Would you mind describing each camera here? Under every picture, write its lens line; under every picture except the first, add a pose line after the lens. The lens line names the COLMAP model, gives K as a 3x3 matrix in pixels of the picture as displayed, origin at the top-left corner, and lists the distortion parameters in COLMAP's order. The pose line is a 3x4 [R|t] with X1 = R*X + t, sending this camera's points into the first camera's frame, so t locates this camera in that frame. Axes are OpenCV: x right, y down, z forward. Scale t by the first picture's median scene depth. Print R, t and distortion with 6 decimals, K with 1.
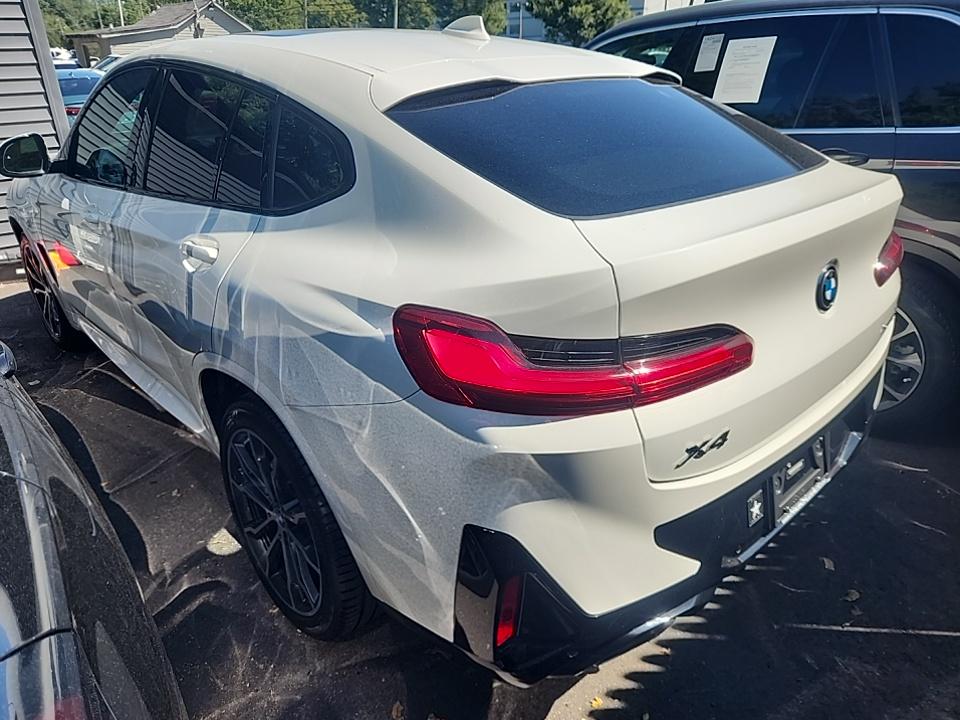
lens RADIAL K [[647.0, 0, 465.3], [0, 647.0, 356.5], [0, 0, 1]] dist [0.014761, -0.006743]
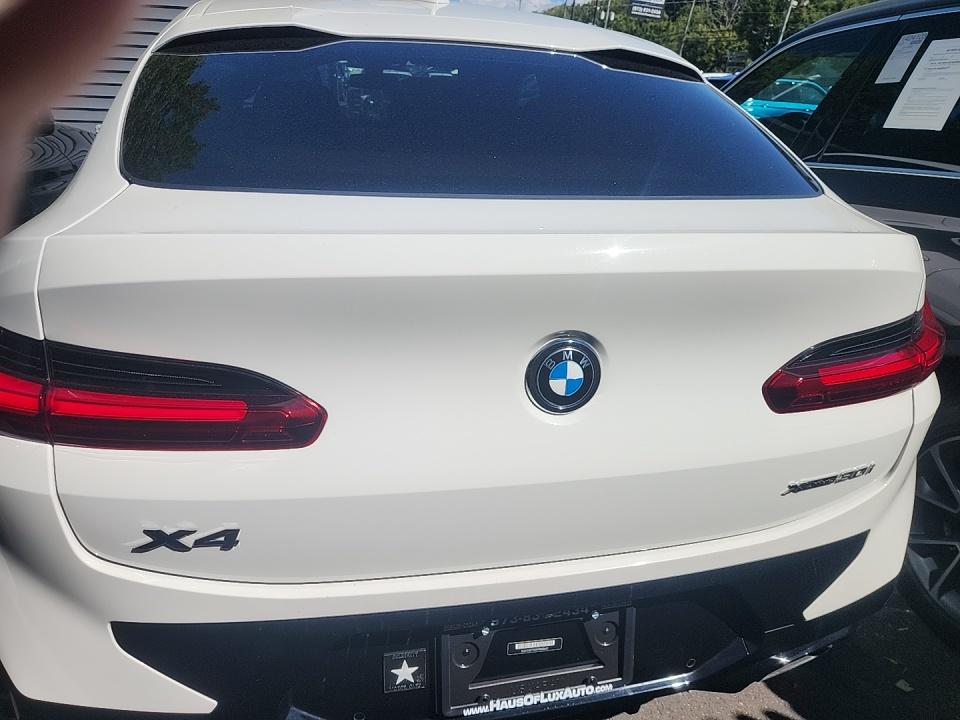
lens RADIAL K [[647.0, 0, 465.3], [0, 647.0, 356.5], [0, 0, 1]] dist [0.014761, -0.006743]
pose [[0.873611, 0.241247, -0.422616, 0.648553], [-0.254120, 0.966807, 0.026592, -0.102263], [0.415003, 0.084164, 0.905919, 0.366355]]
